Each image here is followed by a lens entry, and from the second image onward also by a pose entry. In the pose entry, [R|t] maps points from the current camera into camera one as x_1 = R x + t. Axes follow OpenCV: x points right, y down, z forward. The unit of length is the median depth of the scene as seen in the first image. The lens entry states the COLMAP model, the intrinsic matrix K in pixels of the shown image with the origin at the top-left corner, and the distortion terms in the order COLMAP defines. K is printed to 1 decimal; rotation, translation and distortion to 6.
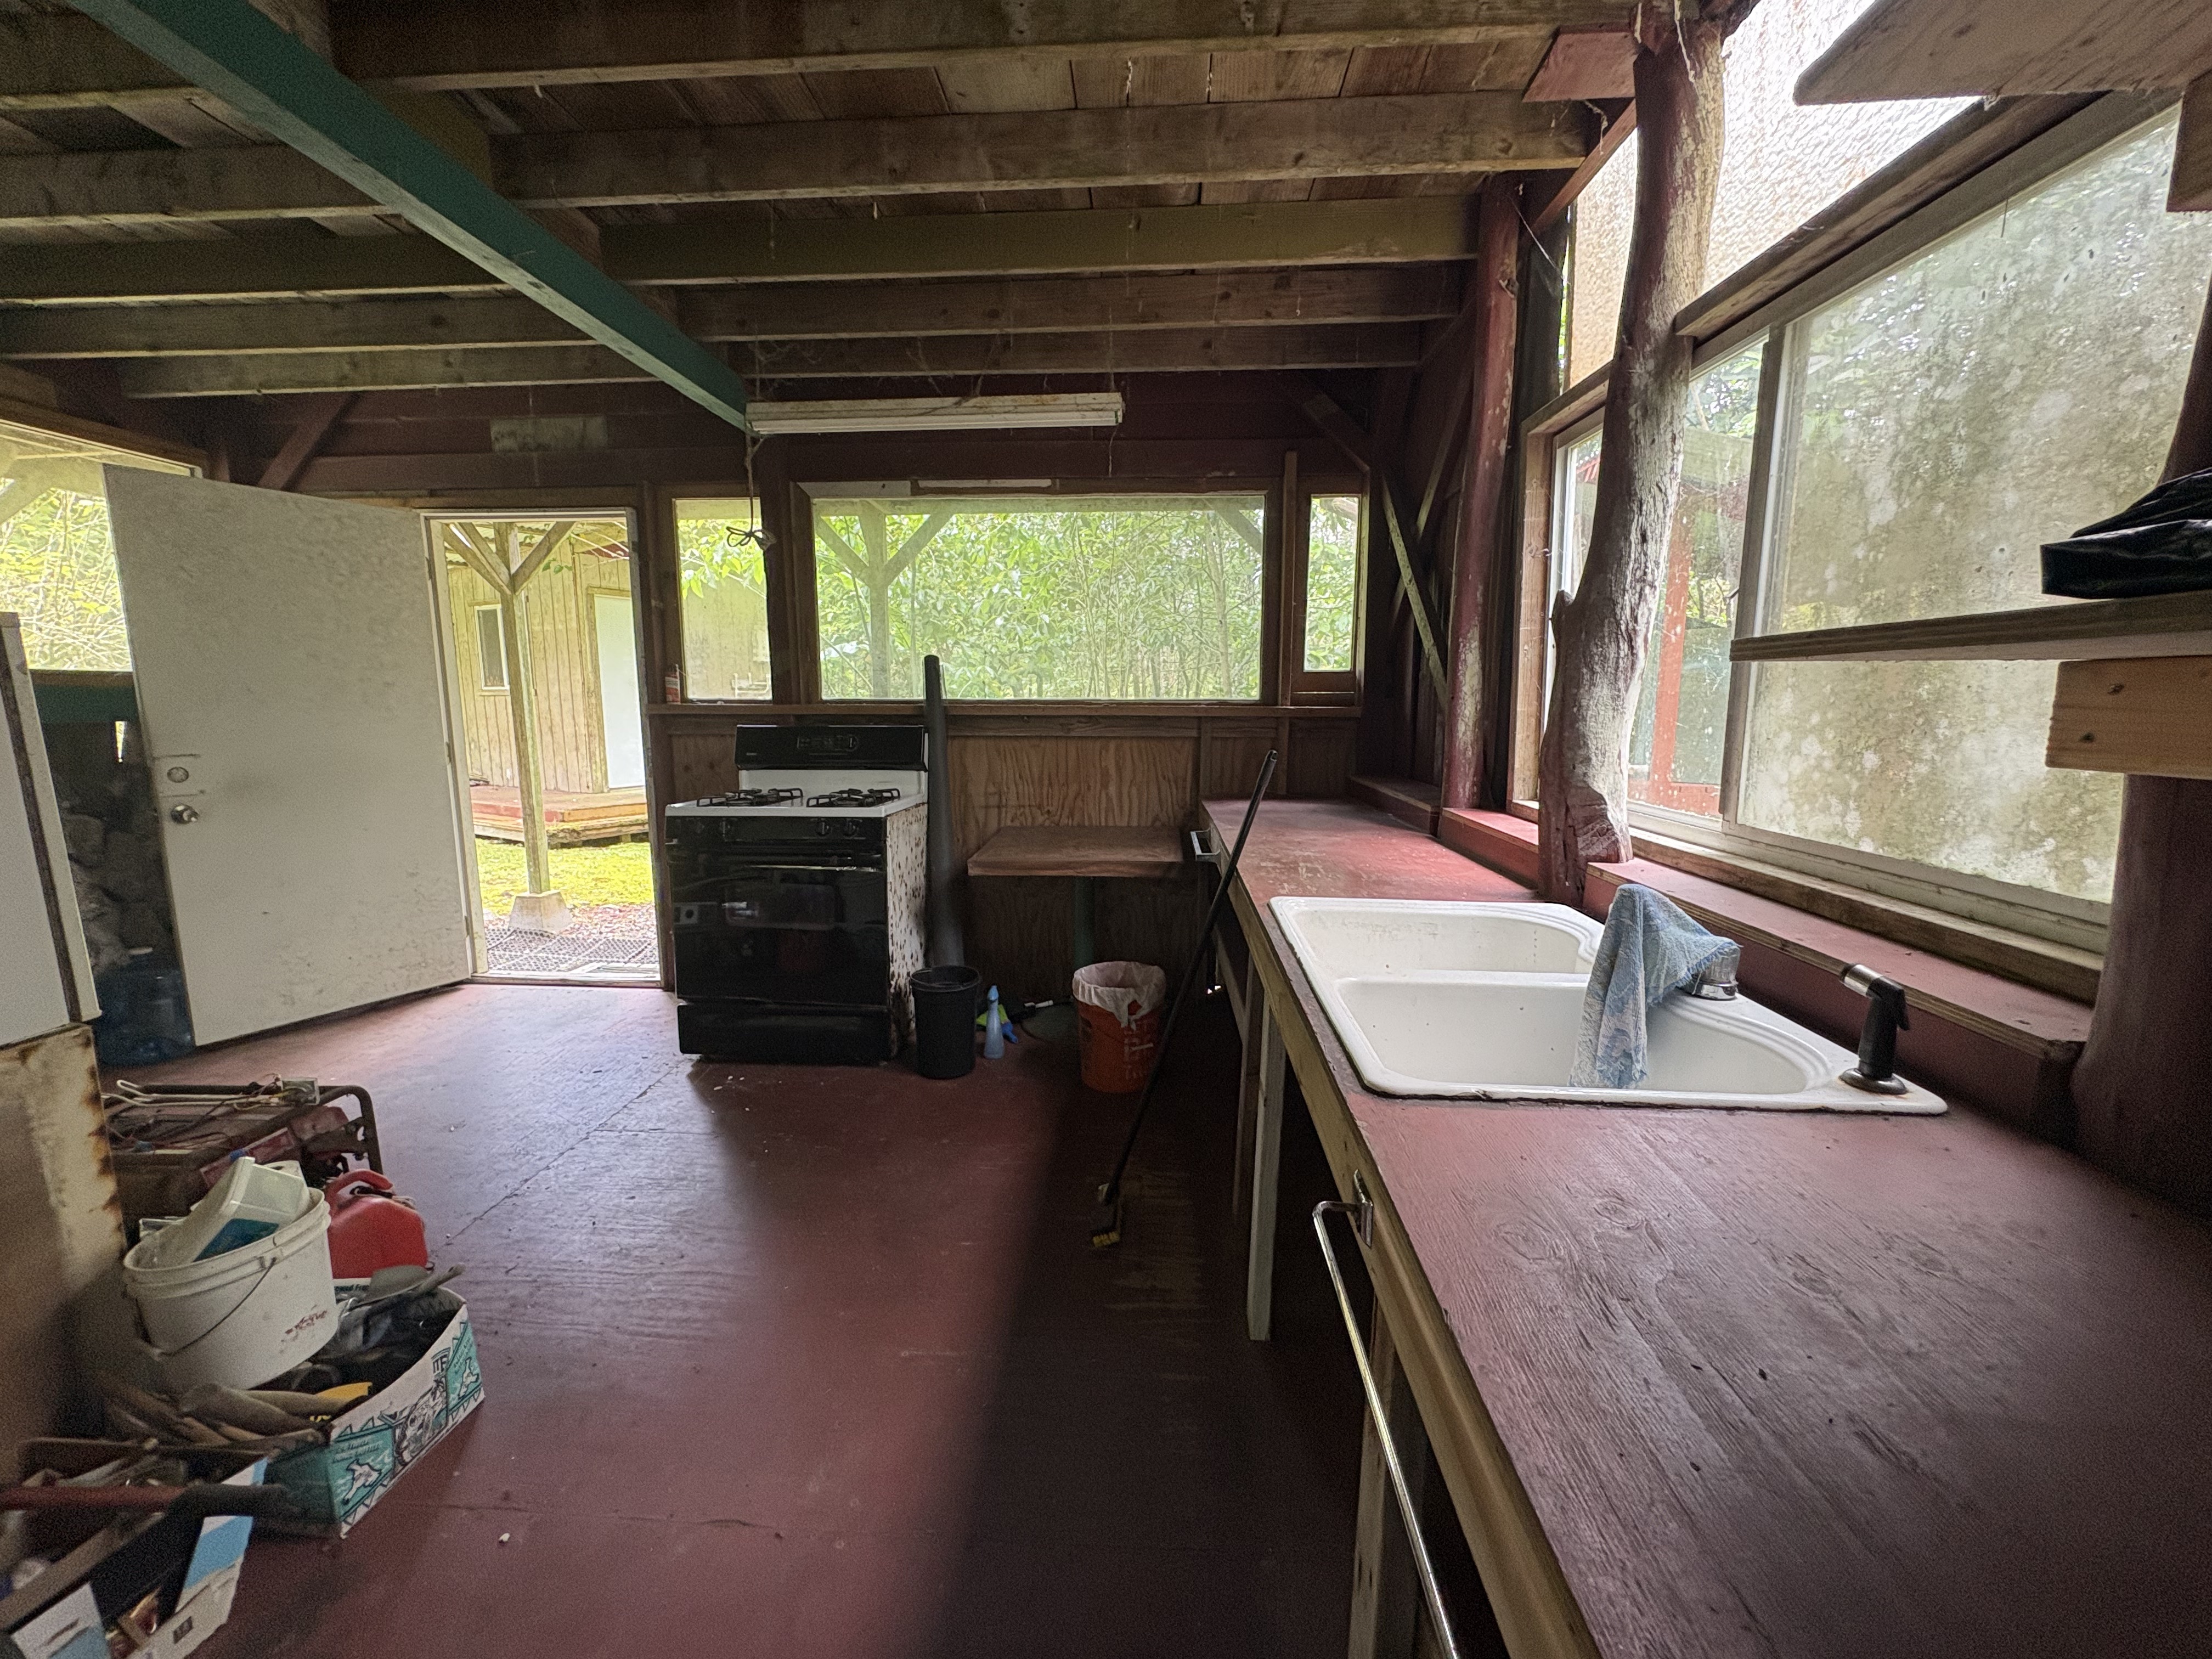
lens RADIAL K [[880.9, 0, 1107.7], [0, 880.9, 830.5], [0, 0, 1]] dist [0.001154, -0.000431]
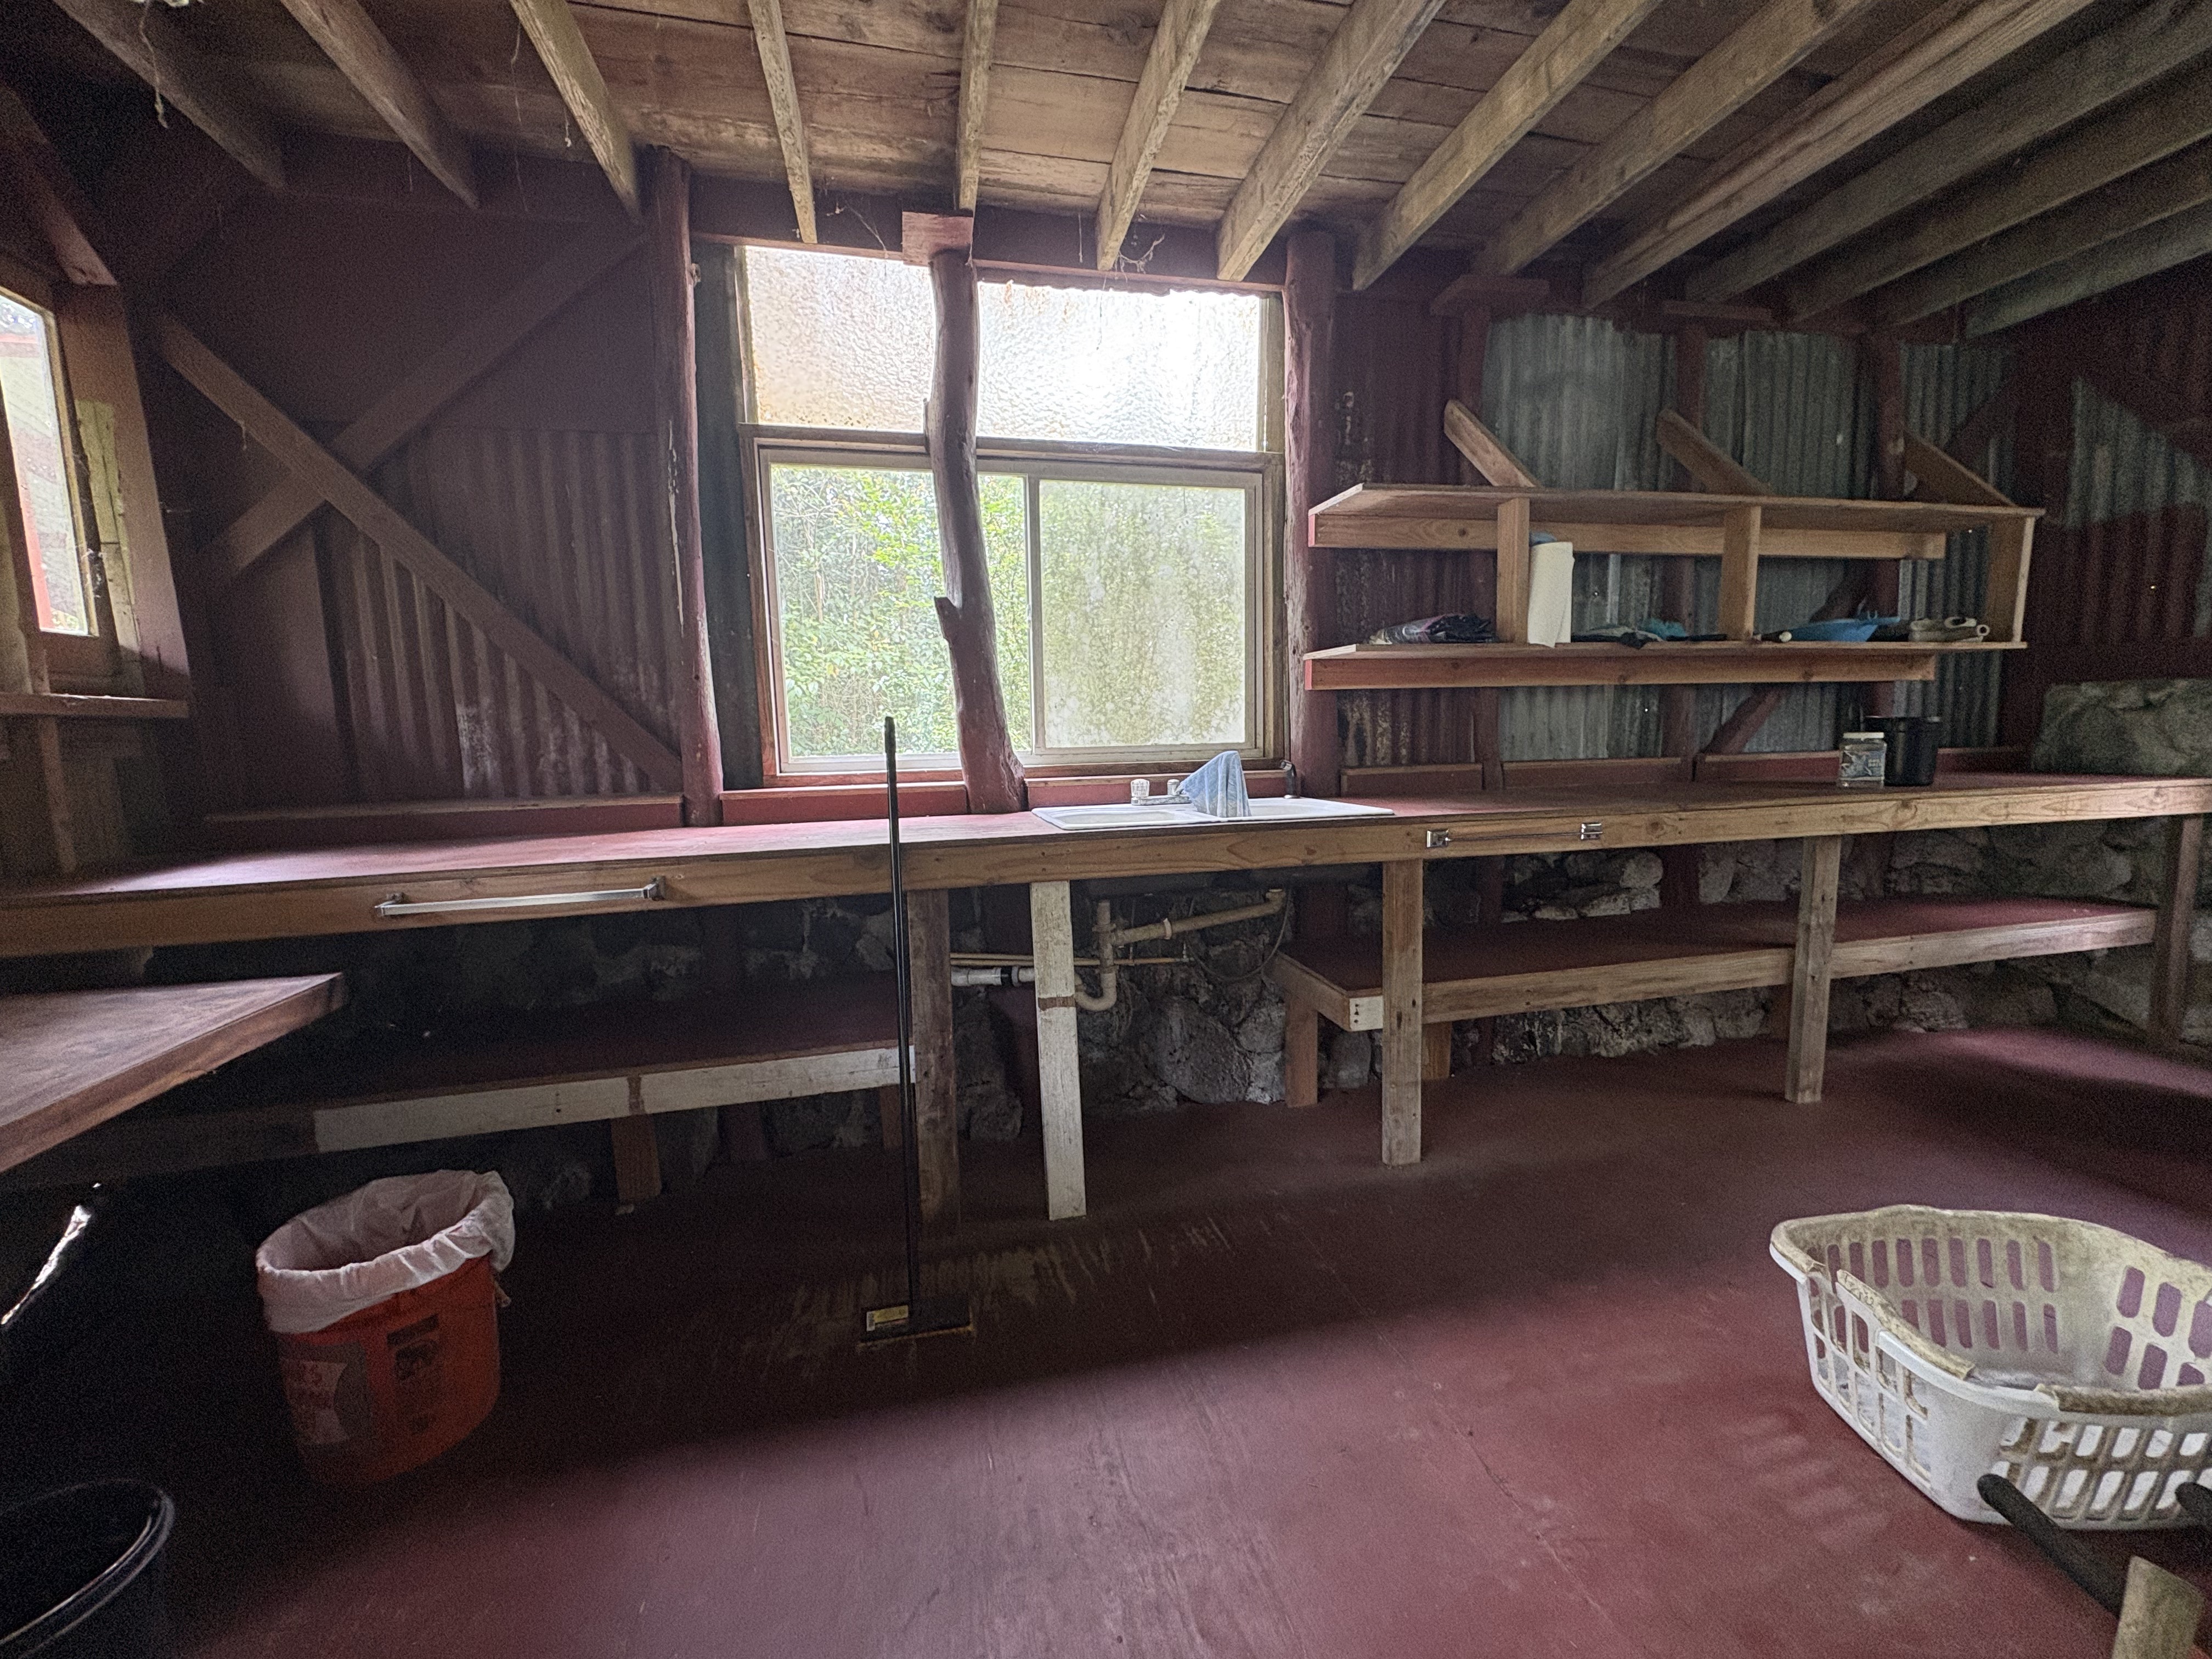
lens RADIAL K [[880.9, 0, 1103.8], [0, 880.9, 829.5], [0, 0, 1]] dist [0.001154, -0.000431]
pose [[-0.274961, -0.103328, 0.955887, -0.523829], [0.169958, 0.973328, 0.154101, -0.050912], [-0.946314, 0.204833, -0.250066, 0.682264]]
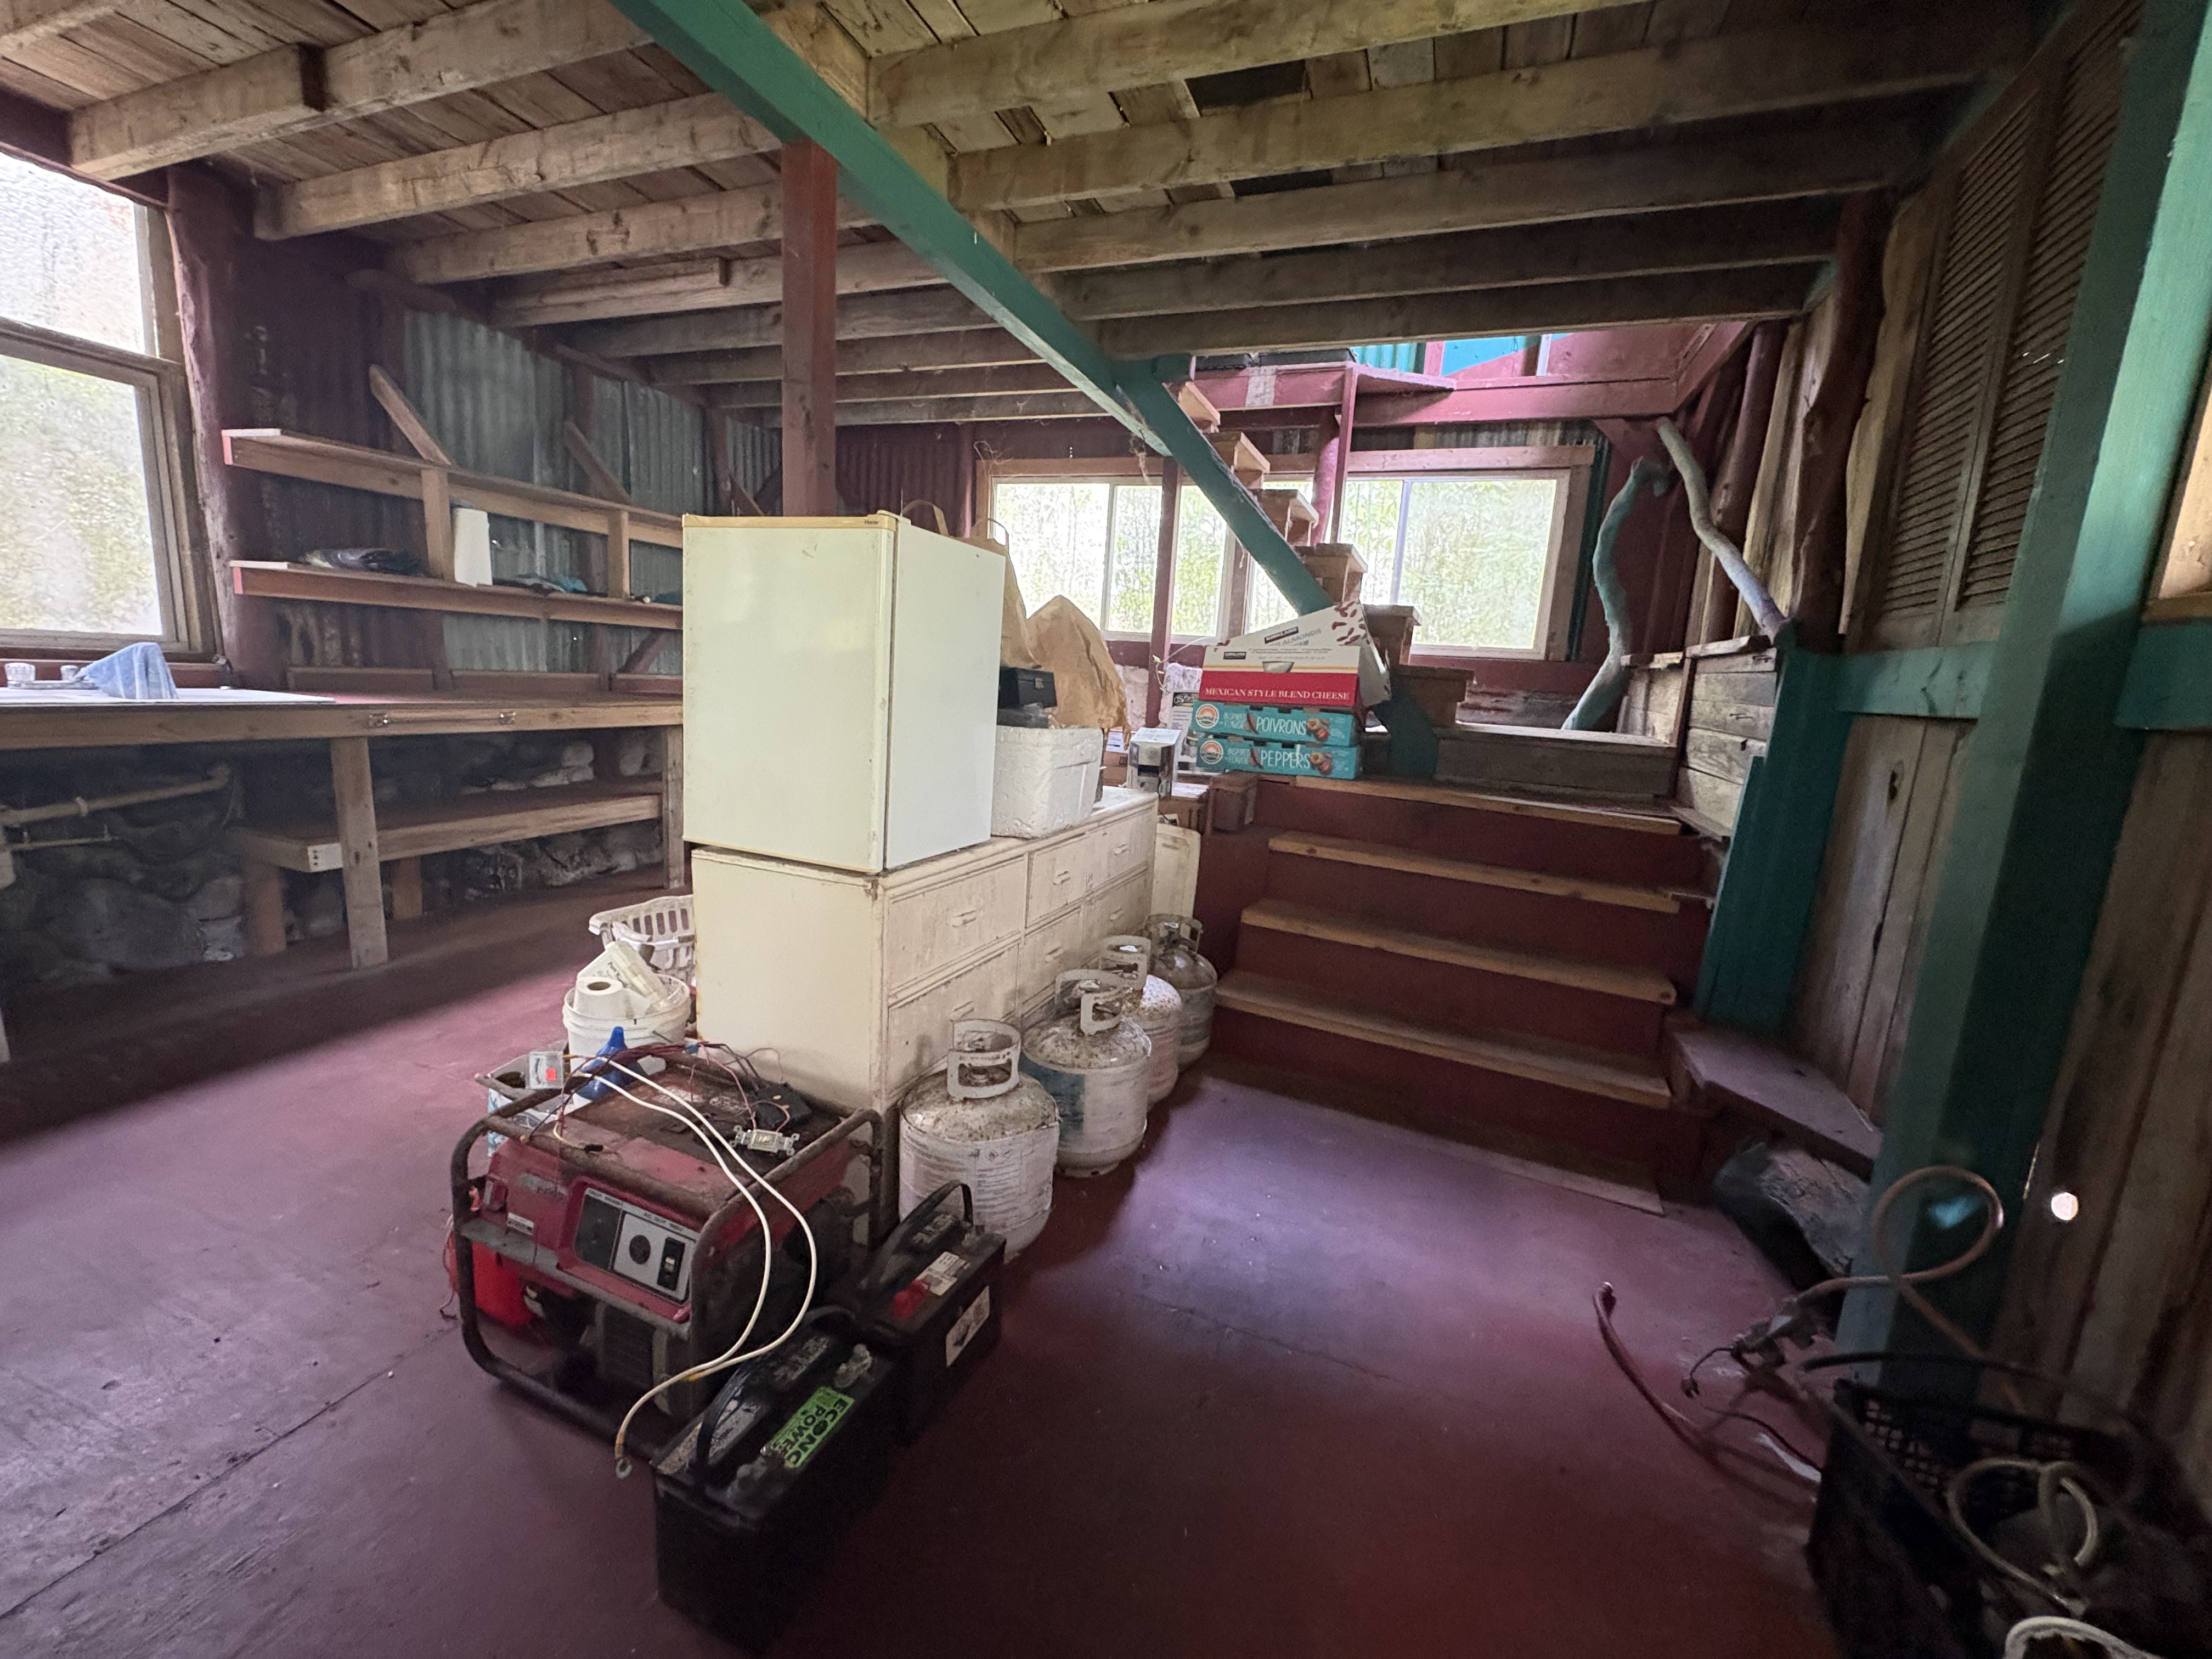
lens RADIAL K [[880.9, 0, 1103.9], [0, 880.9, 828.6], [0, 0, 1]] dist [0.001154, -0.000431]
pose [[-0.948361, -0.117089, 0.294791, -0.972993], [-0.018078, 0.947815, 0.318307, -0.099051], [-0.316678, 0.296540, -0.900988, 0.905577]]
